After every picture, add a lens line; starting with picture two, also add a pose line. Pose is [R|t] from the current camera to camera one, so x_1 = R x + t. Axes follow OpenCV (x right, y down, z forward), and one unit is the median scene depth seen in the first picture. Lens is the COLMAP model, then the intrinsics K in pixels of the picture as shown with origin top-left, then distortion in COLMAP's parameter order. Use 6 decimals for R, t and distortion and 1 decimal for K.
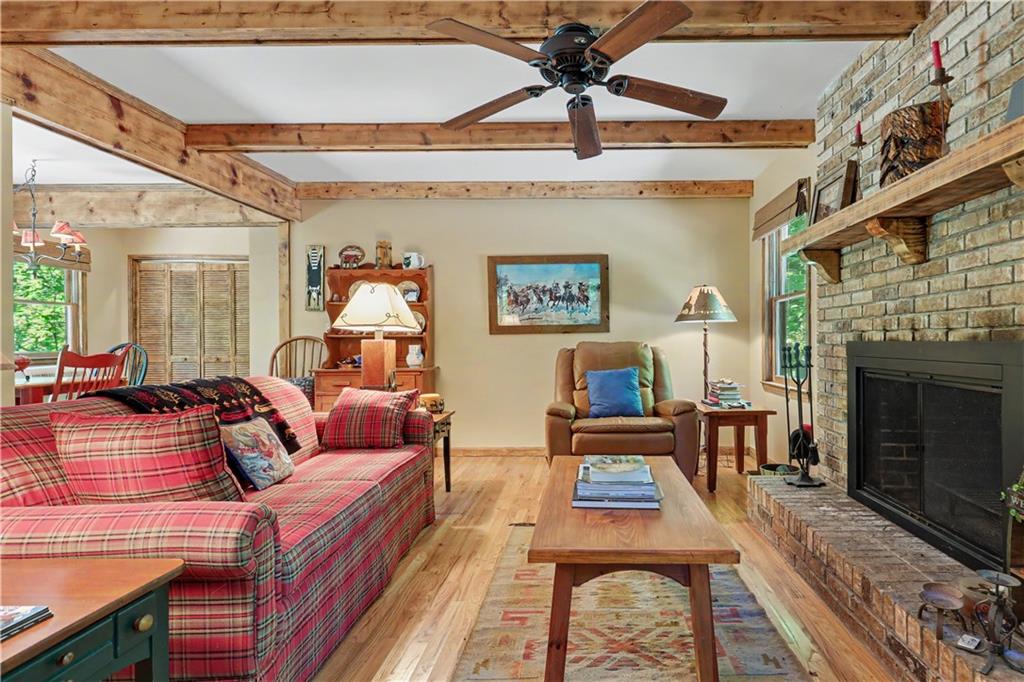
lens RADIAL K [[563.1, 0, 552.8], [0, 563.1, 341.9], [0, 0, 1]] dist [0.005936, -0.001393]
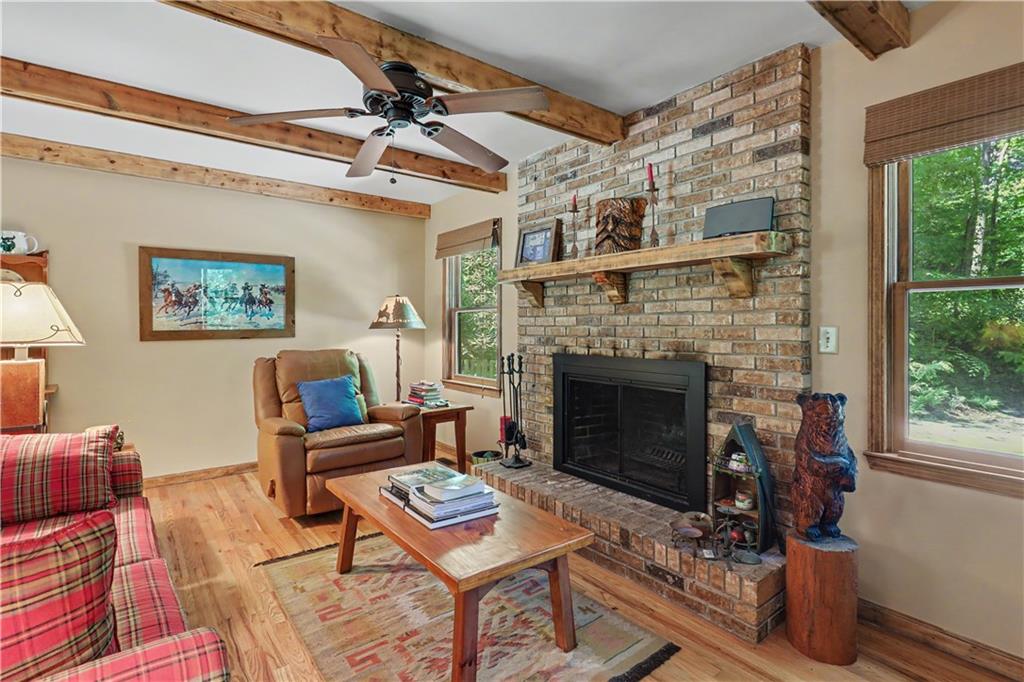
lens RADIAL K [[532.9, 0, 512.4], [0, 532.9, 320.6], [0, 0, 1]] dist [0.003392, -0.001280]
pose [[0.764036, 0.007439, 0.645131, -0.314524], [-0.000506, 0.999940, -0.010931, -0.055310], [-0.645174, 0.008025, 0.763994, 0.087188]]
